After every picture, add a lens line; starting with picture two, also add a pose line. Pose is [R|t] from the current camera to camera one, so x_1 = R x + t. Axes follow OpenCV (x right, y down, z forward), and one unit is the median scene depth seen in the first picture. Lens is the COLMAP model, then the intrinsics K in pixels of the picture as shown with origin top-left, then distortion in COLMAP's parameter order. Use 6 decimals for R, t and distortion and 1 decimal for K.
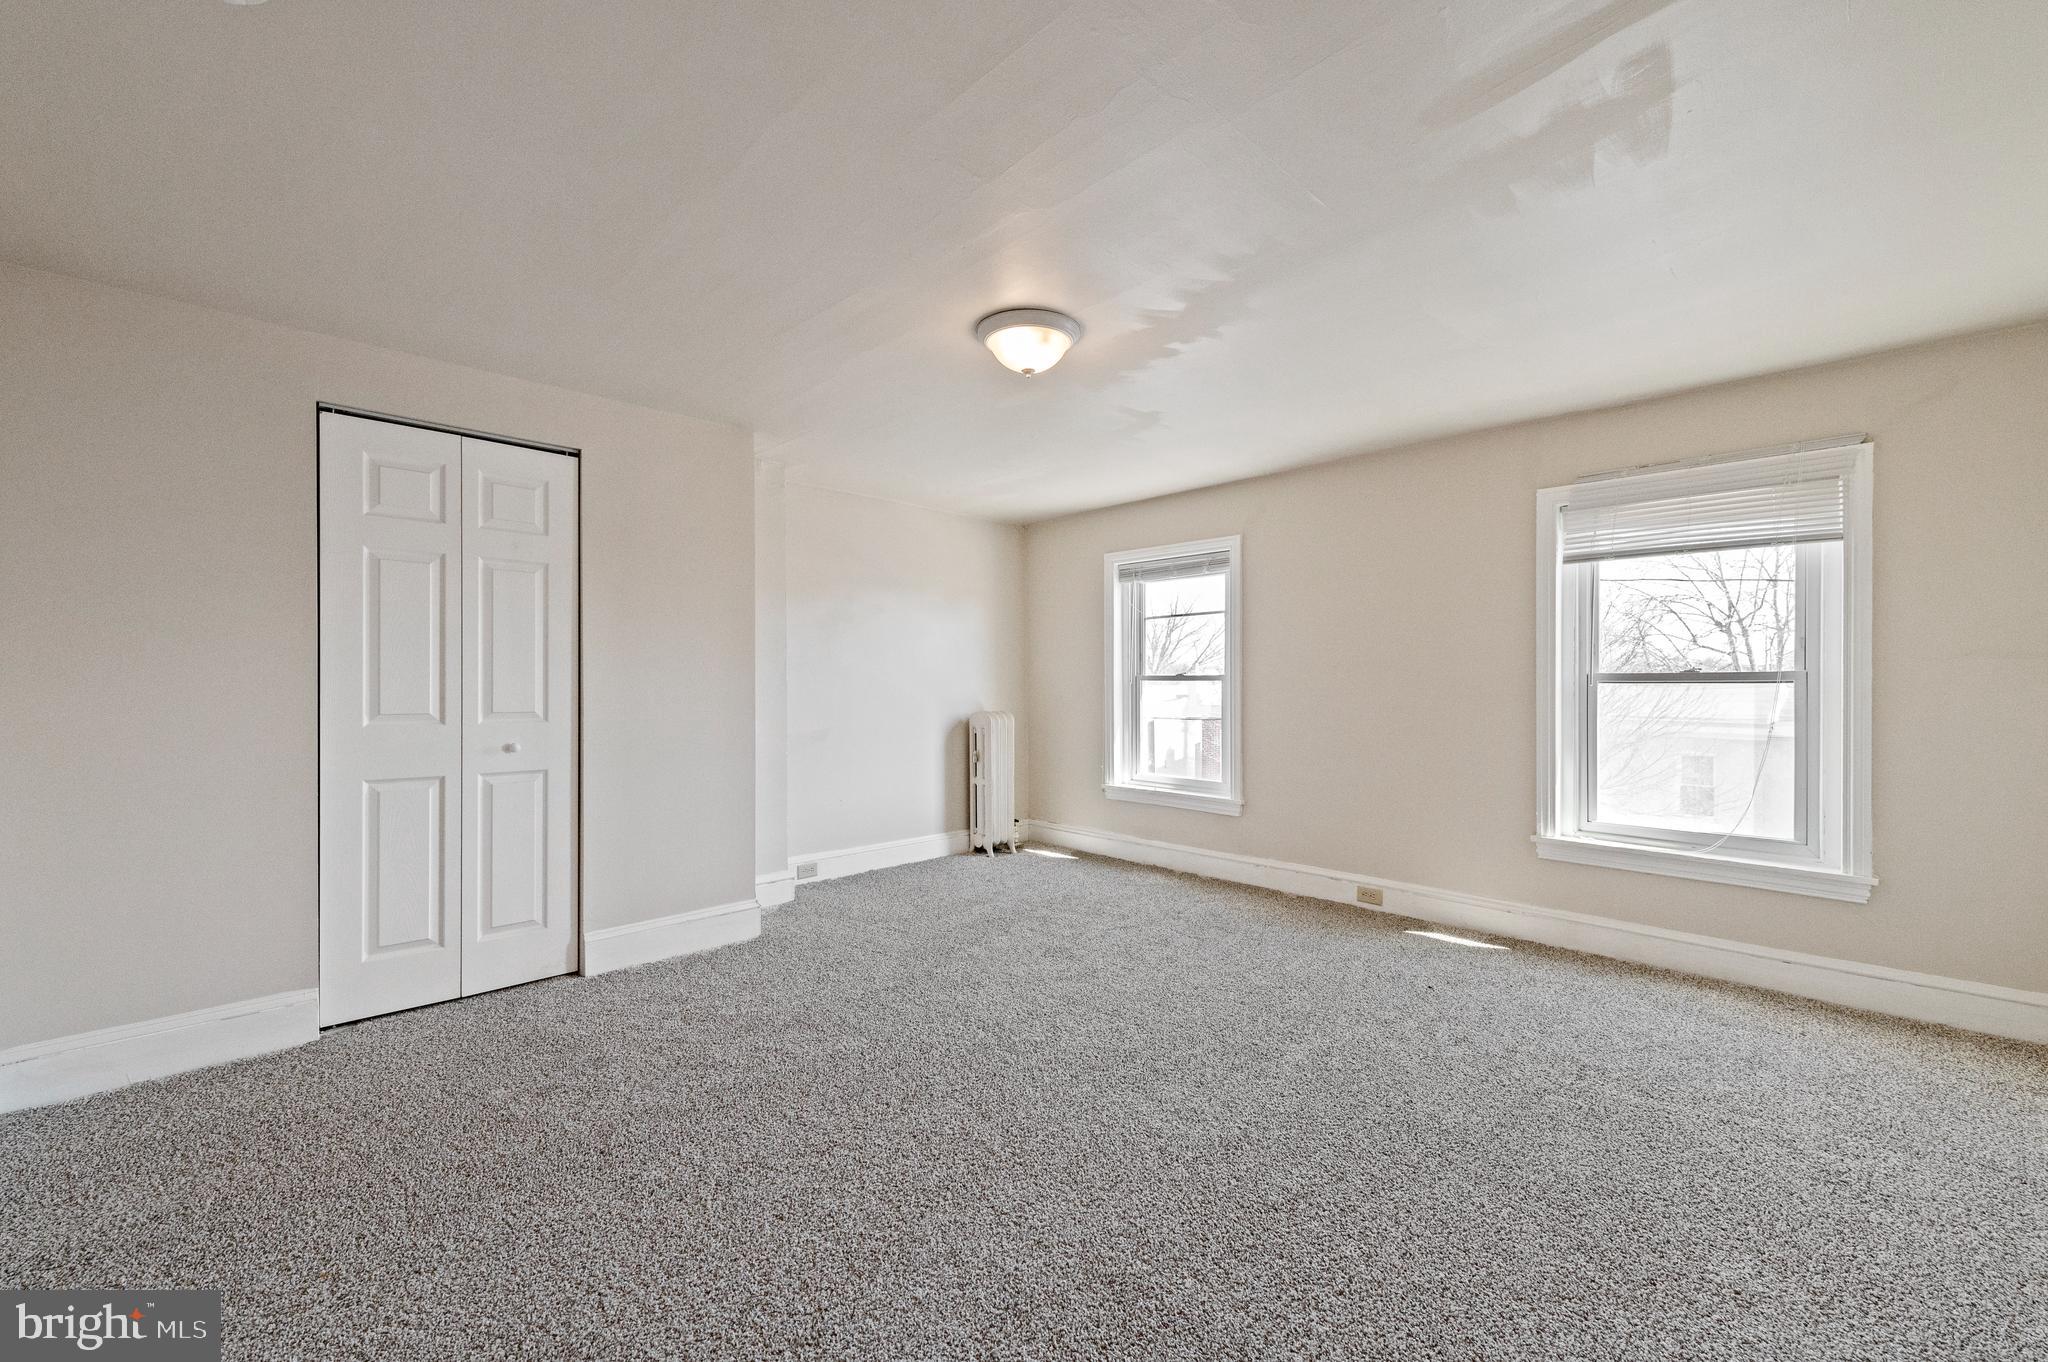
lens RADIAL K [[822.5, 0, 1016.7], [0, 822.5, 687.4], [0, 0, 1]] dist [0.011530, -0.001963]
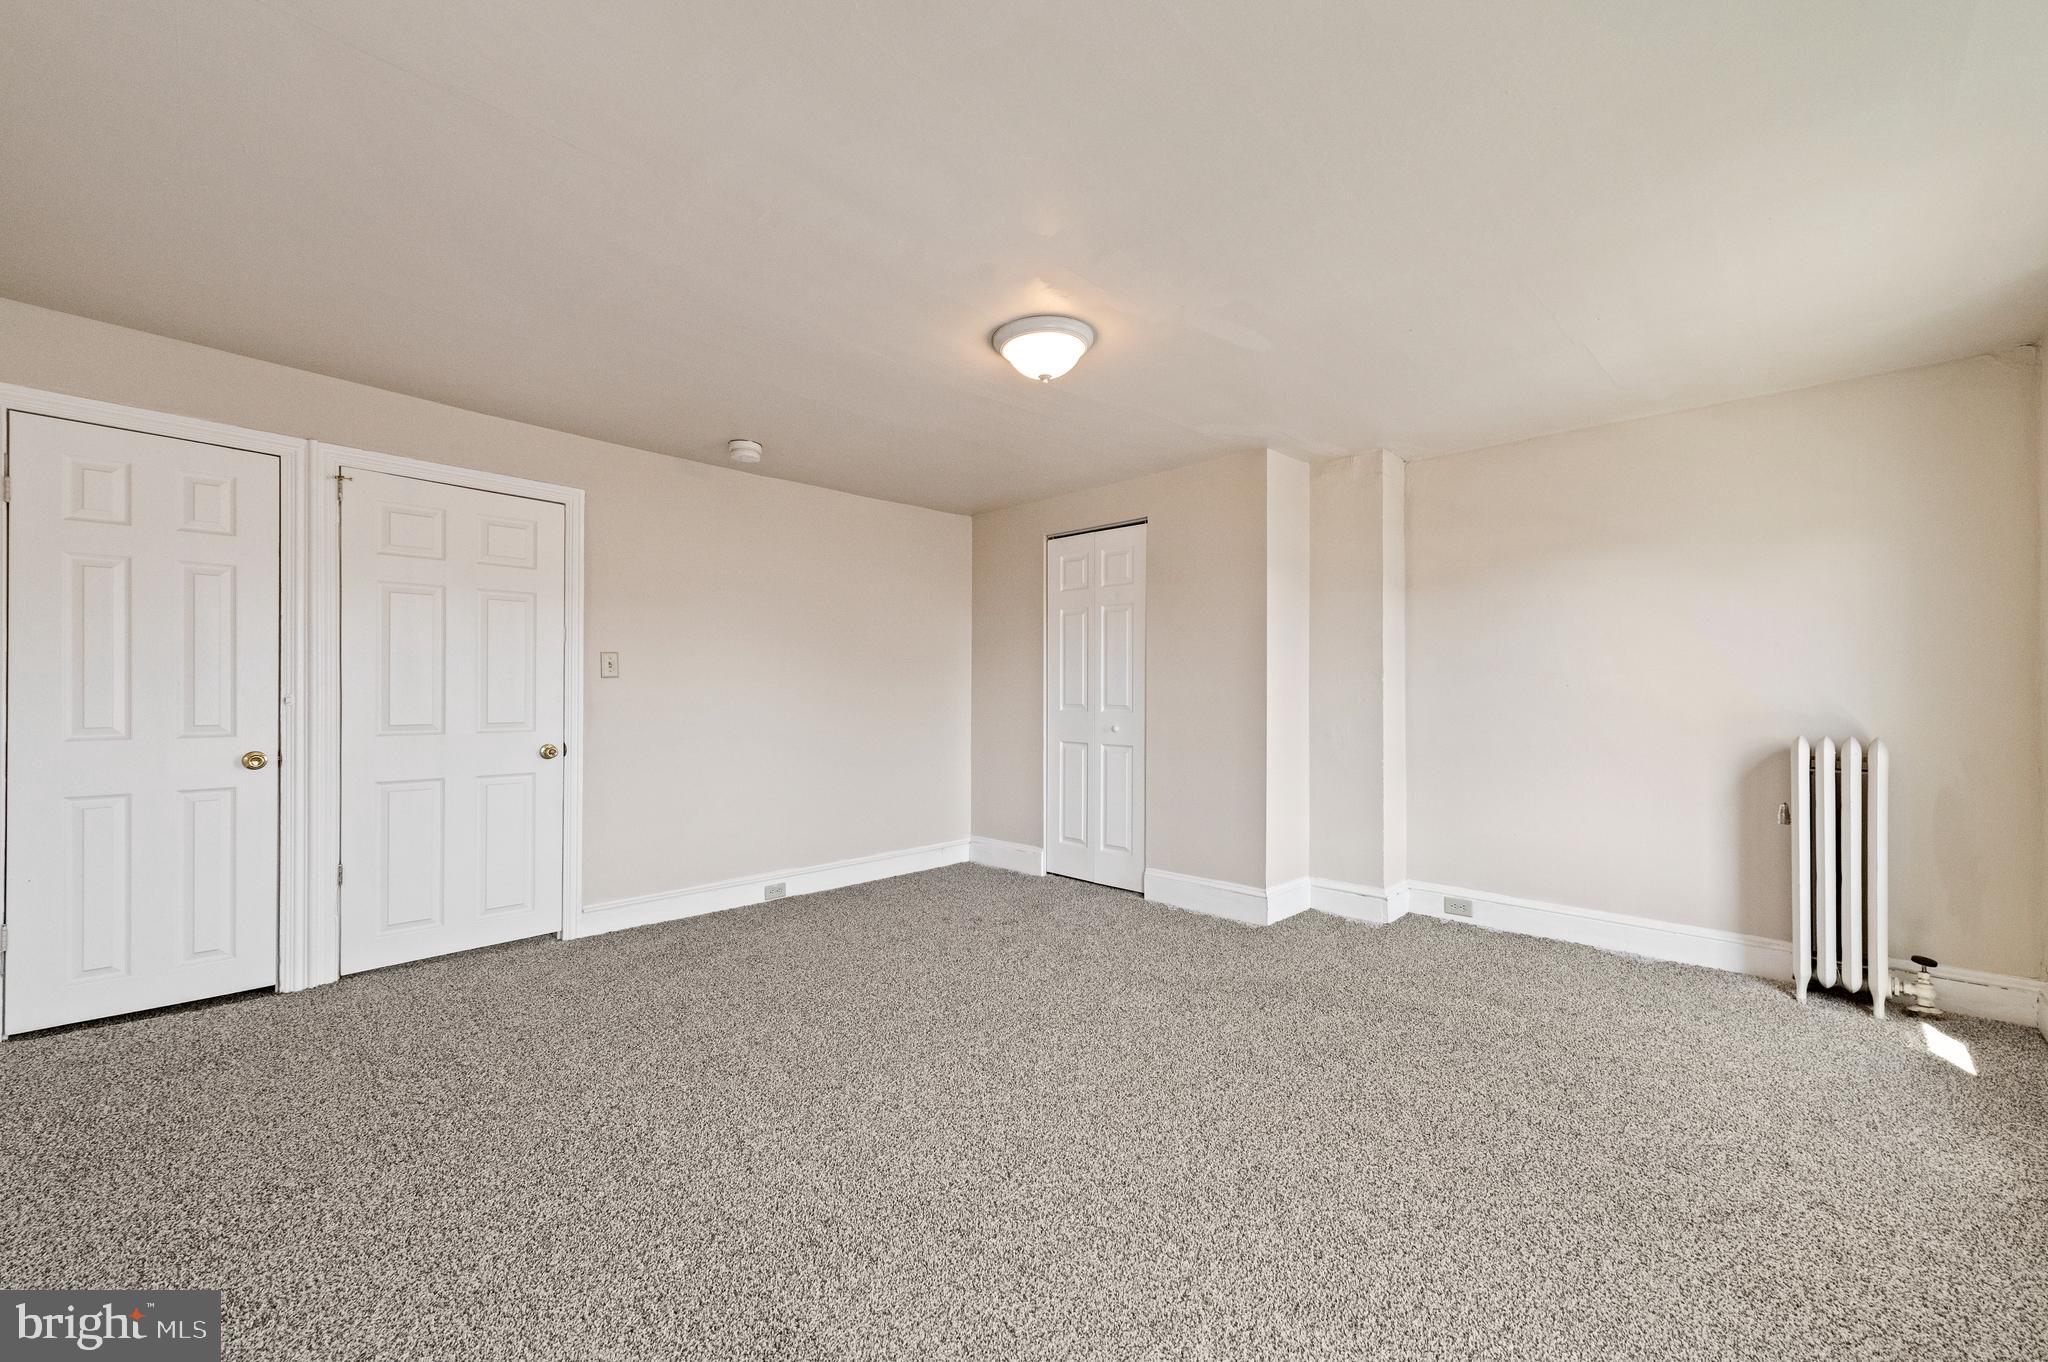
lens RADIAL K [[822.5, 0, 1008.3], [0, 822.5, 688.1], [0, 0, 1]] dist [0.011530, -0.001963]
pose [[-0.012449, -0.000888, -0.999922, 0.837920], [-0.001016, 0.999999, -0.000876, -0.000213], [0.999922, 0.001005, -0.012449, 0.771847]]
